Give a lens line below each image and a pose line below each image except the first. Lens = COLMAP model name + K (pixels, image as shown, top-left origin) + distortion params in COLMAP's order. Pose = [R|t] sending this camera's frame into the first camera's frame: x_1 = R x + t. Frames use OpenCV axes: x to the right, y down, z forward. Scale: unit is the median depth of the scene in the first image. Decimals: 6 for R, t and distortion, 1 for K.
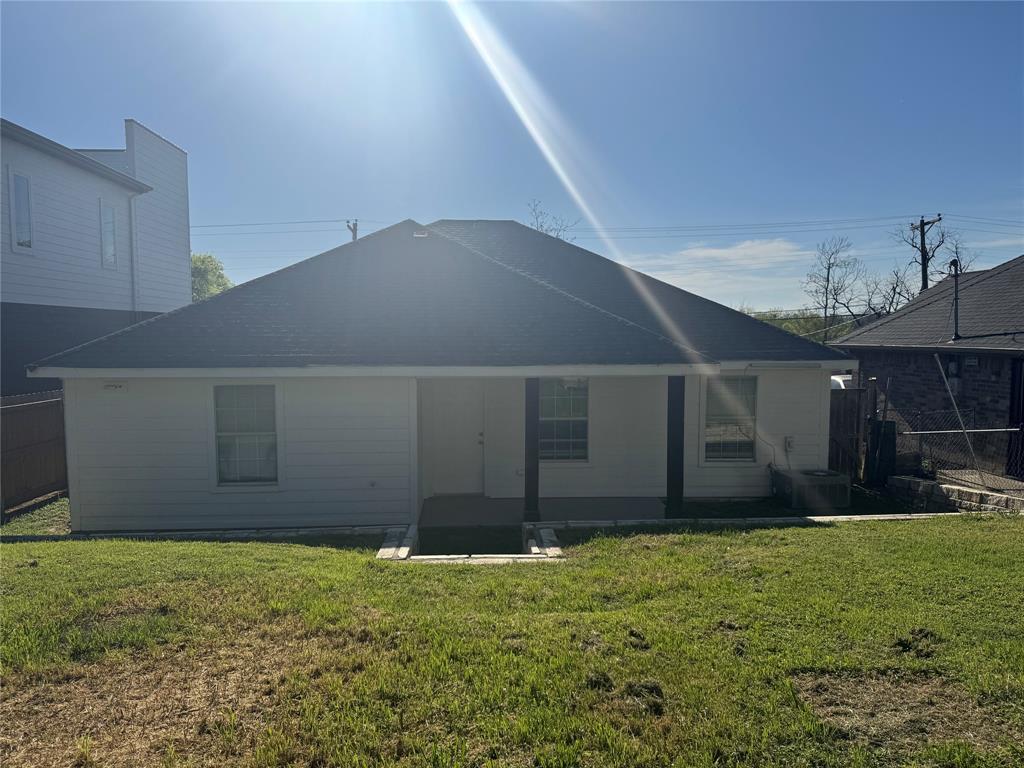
lens RADIAL K [[722.2, 0, 513.2], [0, 722.2, 378.9], [0, 0, 1]] dist [0.054855, -0.069075]
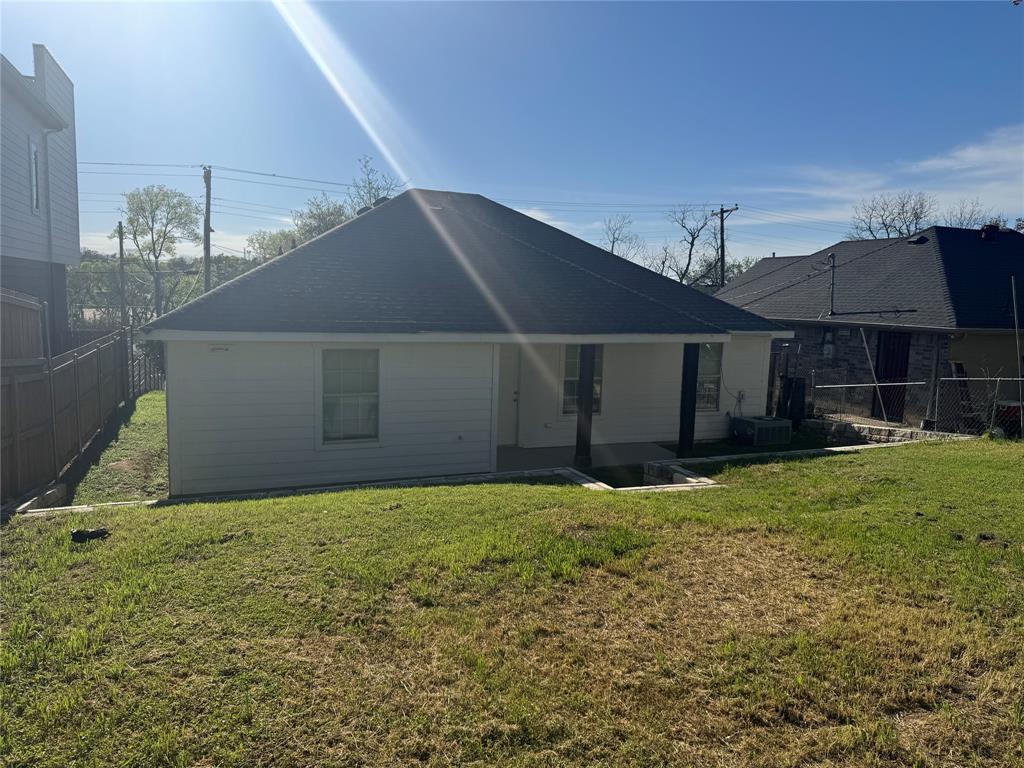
lens RADIAL K [[722.2, 0, 510.5], [0, 722.2, 384.3], [0, 0, 1]] dist [0.054855, -0.069075]
pose [[0.947802, -0.010760, 0.318678, -0.485403], [-0.009471, 0.998040, 0.061866, -0.007556], [-0.318719, -0.061655, 0.945842, -0.078176]]
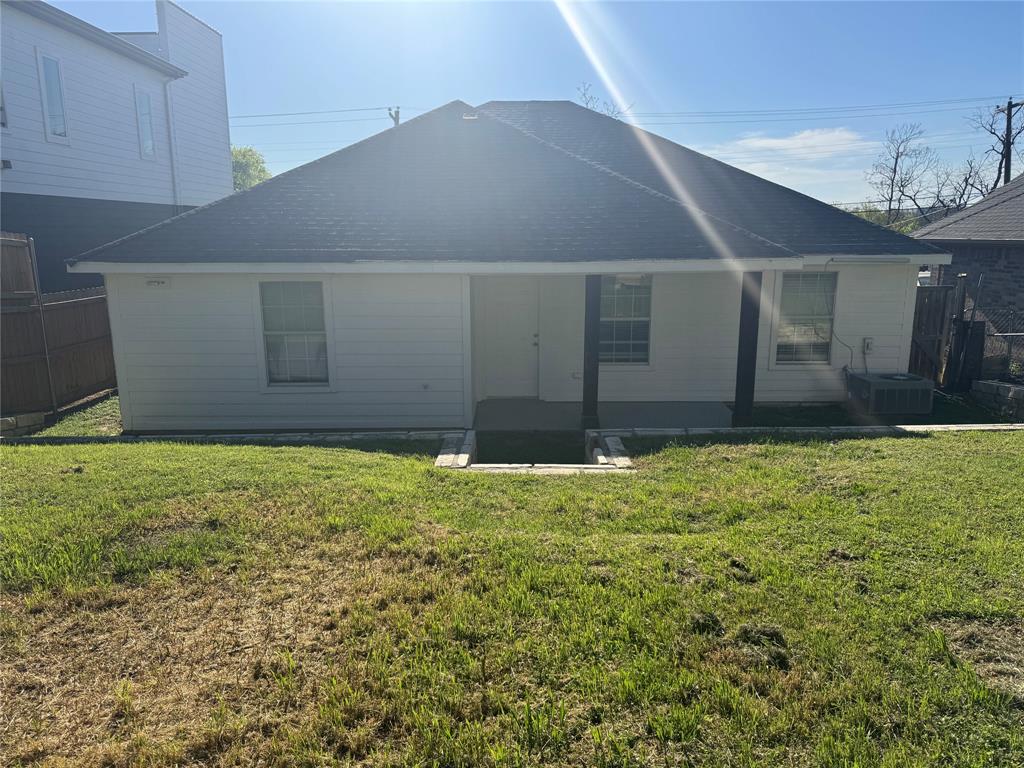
lens RADIAL K [[722.2, 0, 518.2], [0, 722.2, 371.4], [0, 0, 1]] dist [0.054855, -0.069075]
pose [[0.998620, 0.007148, -0.052019, -0.021859], [-0.000405, 0.991710, 0.128492, 0.002845], [0.052507, -0.128294, 0.990345, 0.060753]]
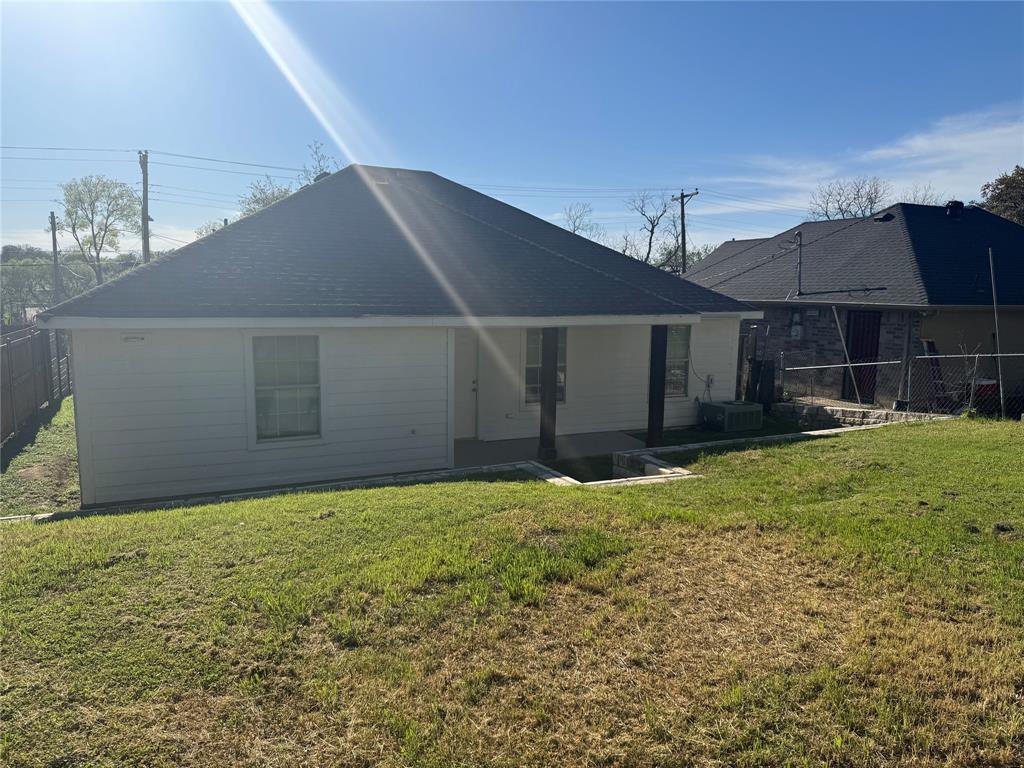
lens RADIAL K [[722.2, 0, 513.8], [0, 722.2, 387.2], [0, 0, 1]] dist [0.054855, -0.069075]
pose [[0.928550, -0.036669, 0.369392, -0.445826], [0.009150, 0.997068, 0.075977, 0.006061], [-0.371095, -0.067168, 0.926163, 0.004885]]
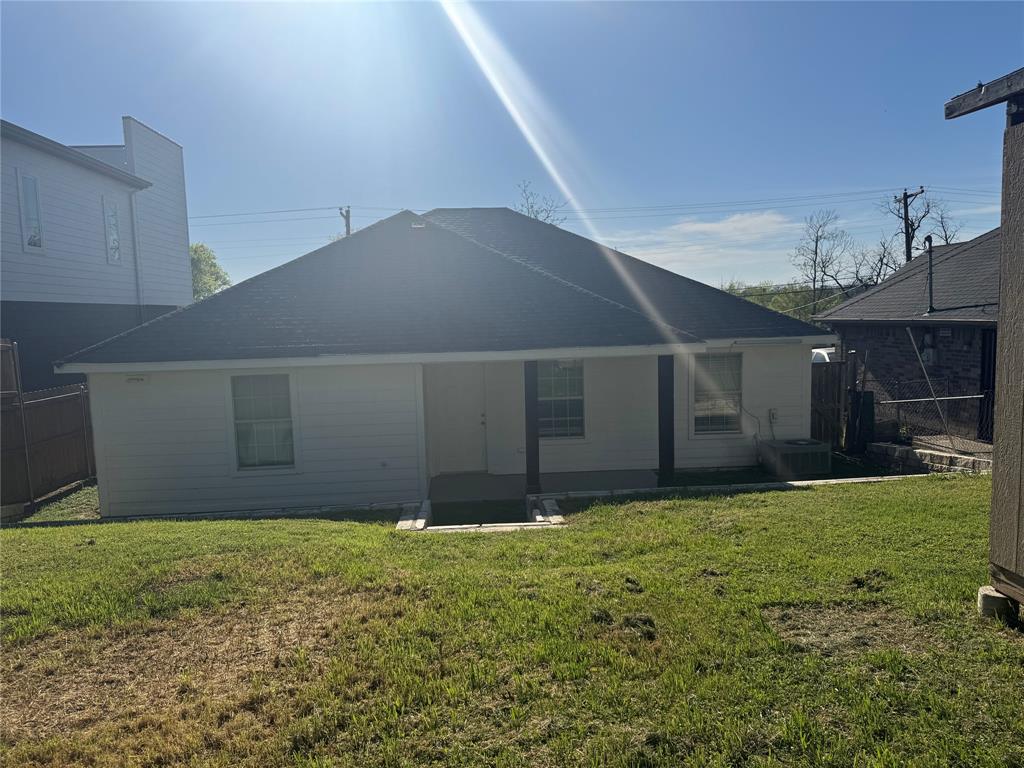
lens RADIAL K [[722.2, 0, 514.8], [0, 722.2, 379.7], [0, 0, 1]] dist [0.054855, -0.069075]
pose [[0.999543, -0.028100, 0.011119, -0.009540], [0.027768, 0.999195, 0.028937, -0.004950], [-0.011923, -0.028615, 0.999519, -0.064176]]
